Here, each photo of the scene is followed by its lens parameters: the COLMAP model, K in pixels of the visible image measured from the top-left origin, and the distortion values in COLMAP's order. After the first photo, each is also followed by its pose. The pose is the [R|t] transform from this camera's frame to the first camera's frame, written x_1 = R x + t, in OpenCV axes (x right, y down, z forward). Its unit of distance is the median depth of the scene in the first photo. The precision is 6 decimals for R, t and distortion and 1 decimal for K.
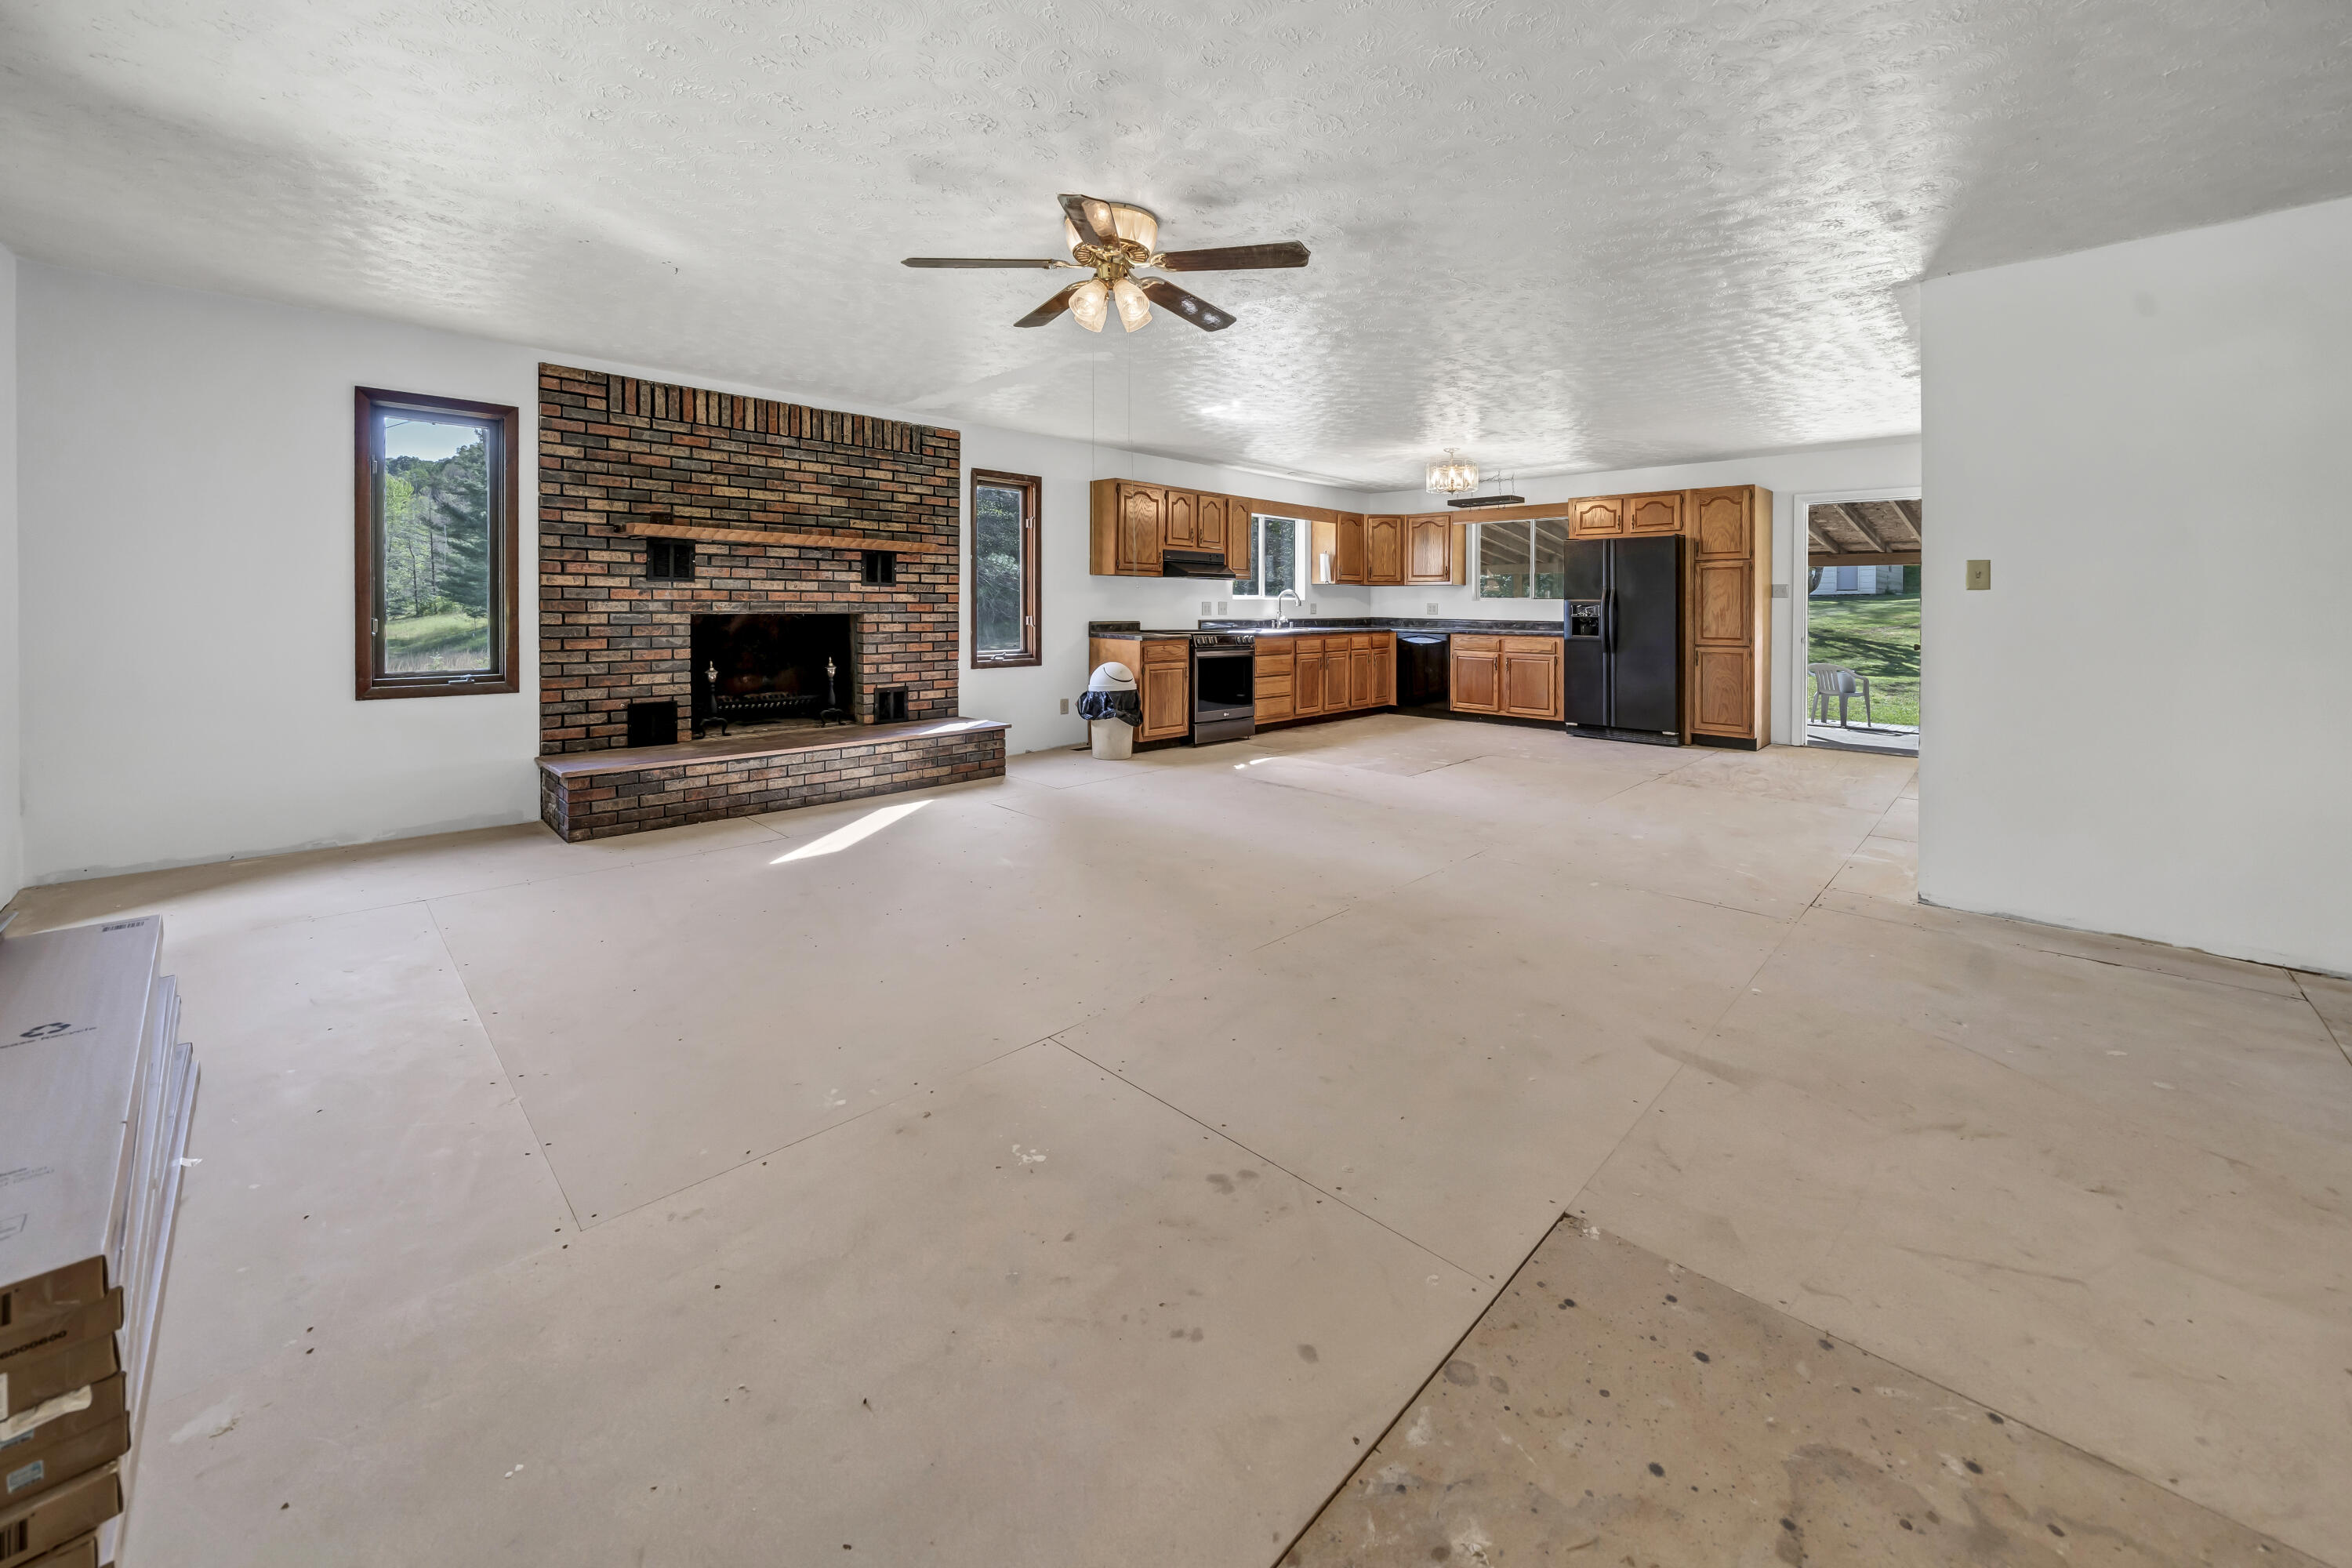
lens RADIAL K [[879.2, 0, 1144.2], [0, 879.2, 736.0], [0, 0, 1]] dist [-0.000062, 0.000006]
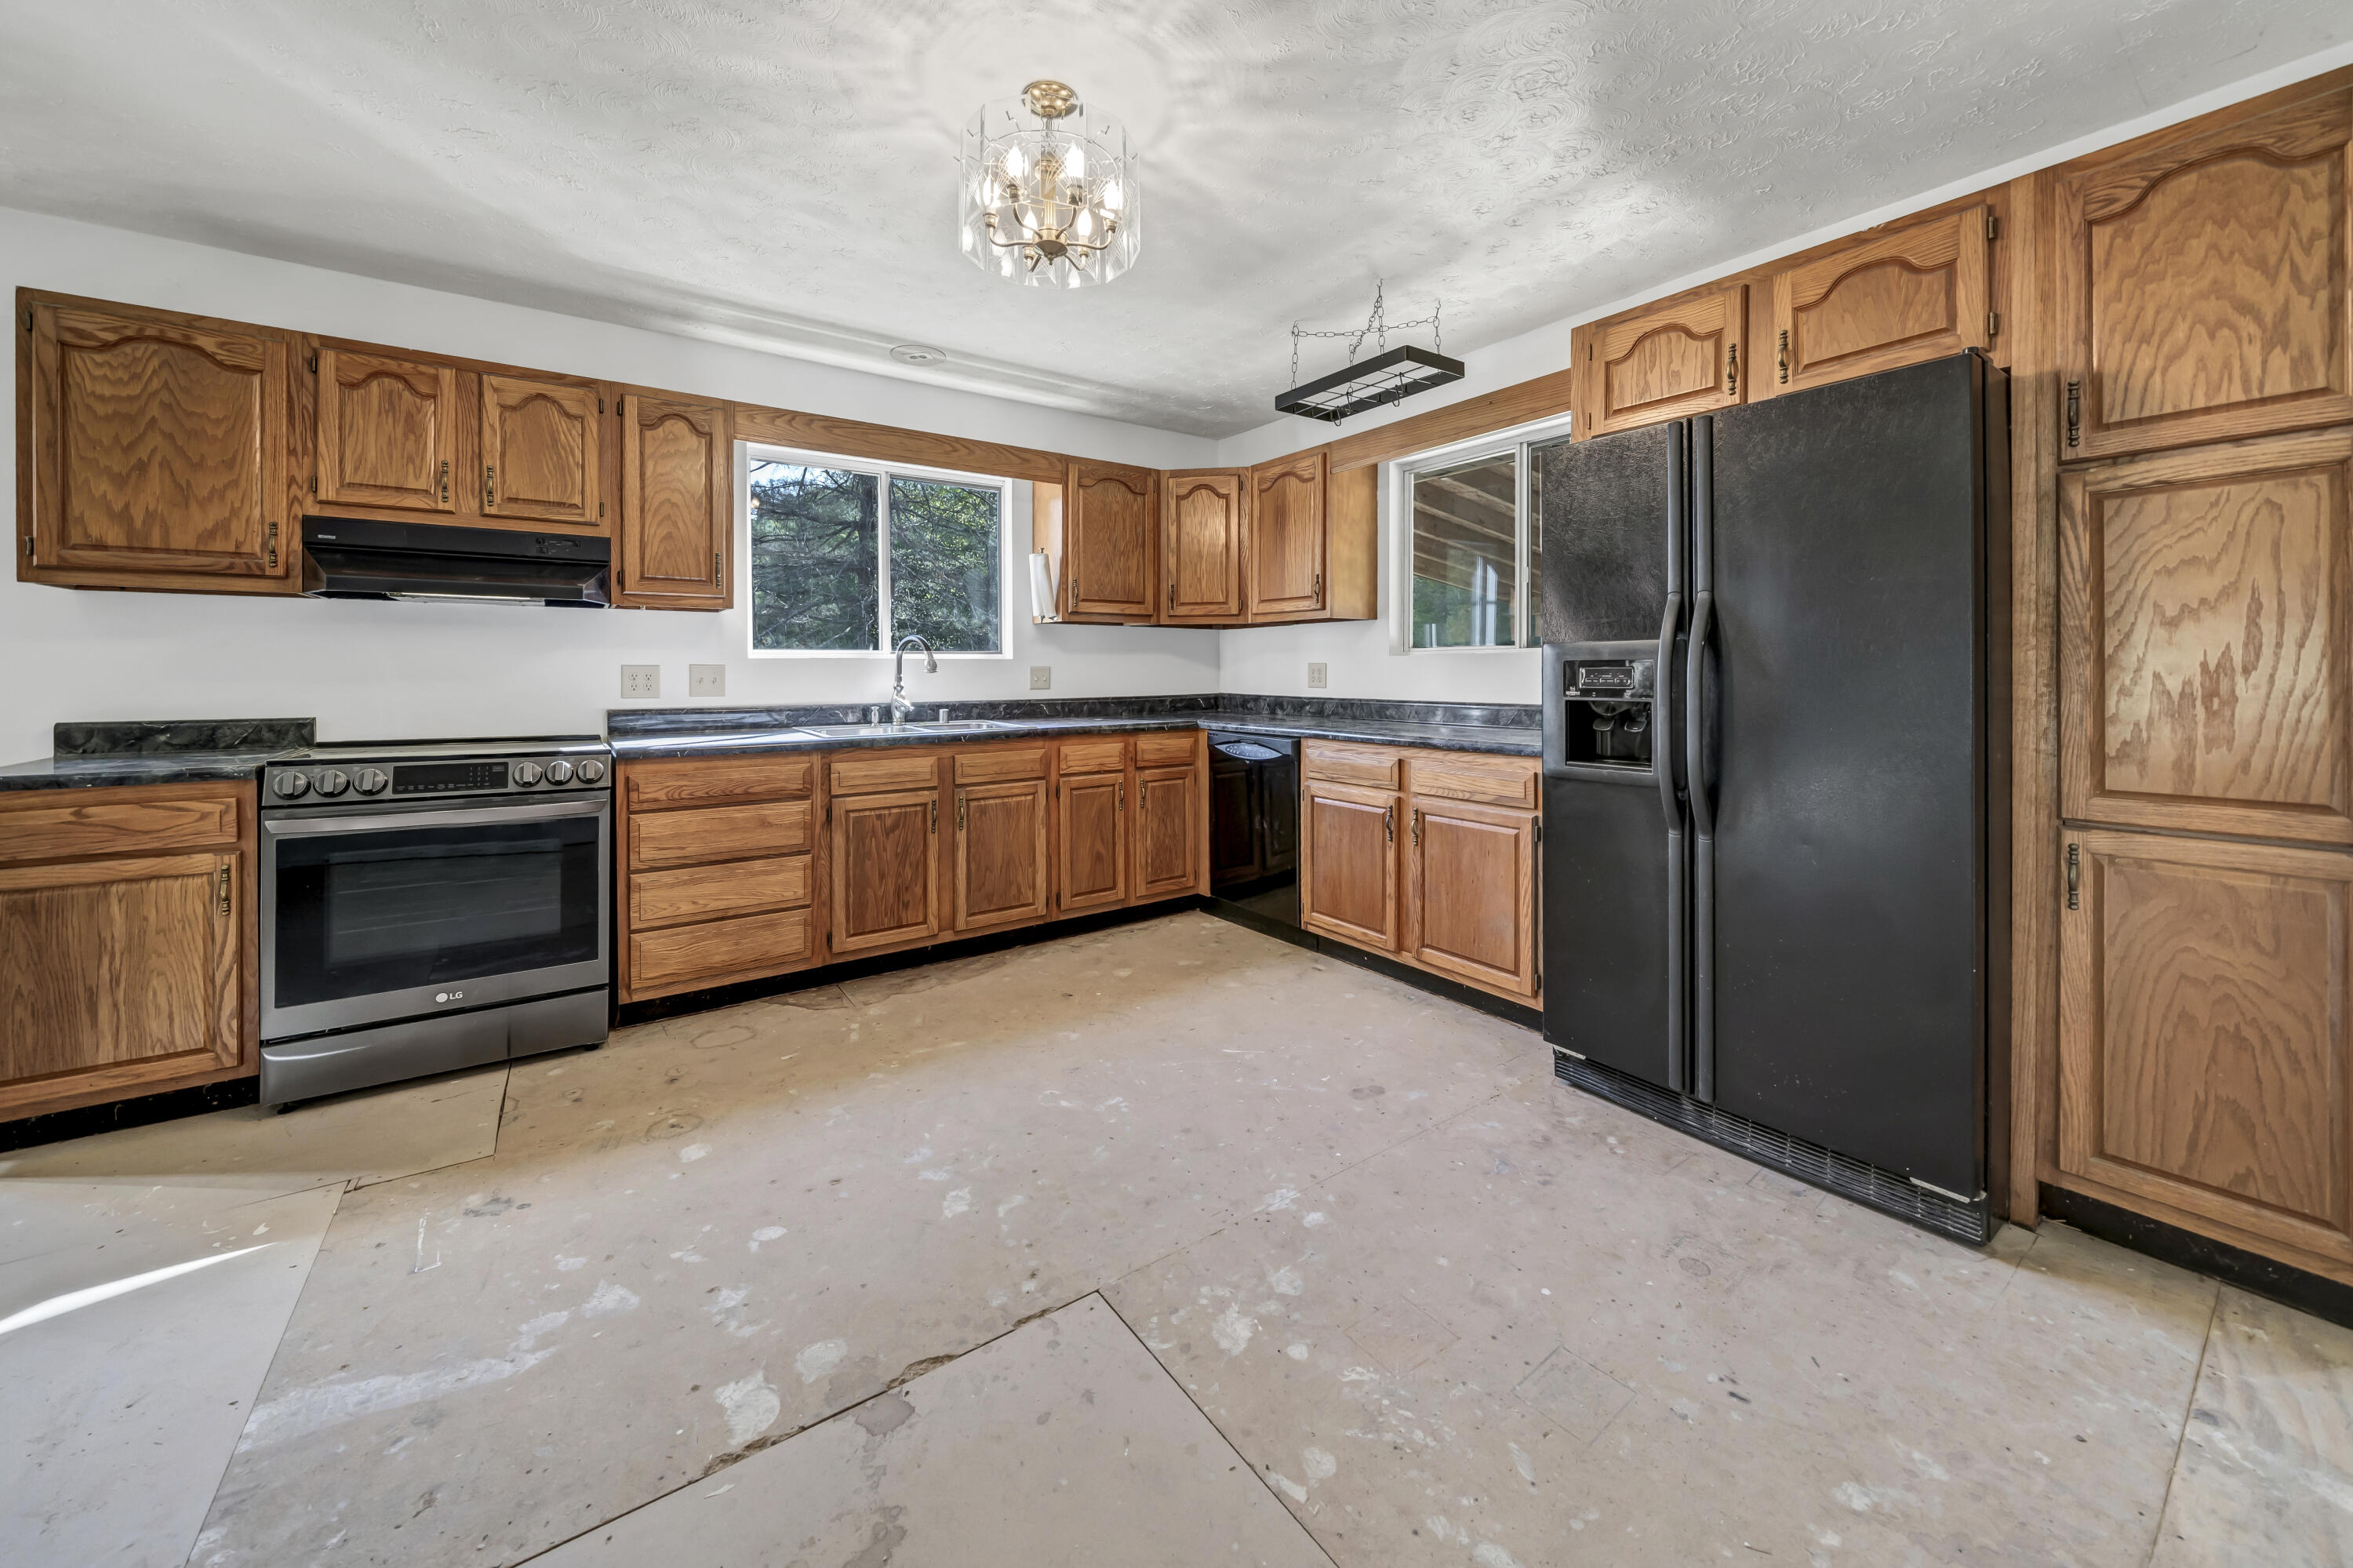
lens RADIAL K [[855.2, 0, 1176.5], [0, 855.2, 784.0], [0, 0, 1]] dist [-0.000715, -0.000101]
pose [[0.988077, 0.009686, -0.153656, 0.370653], [-0.012597, 0.999759, -0.017979, -0.092065], [0.153445, 0.019700, 0.987961, 0.640038]]
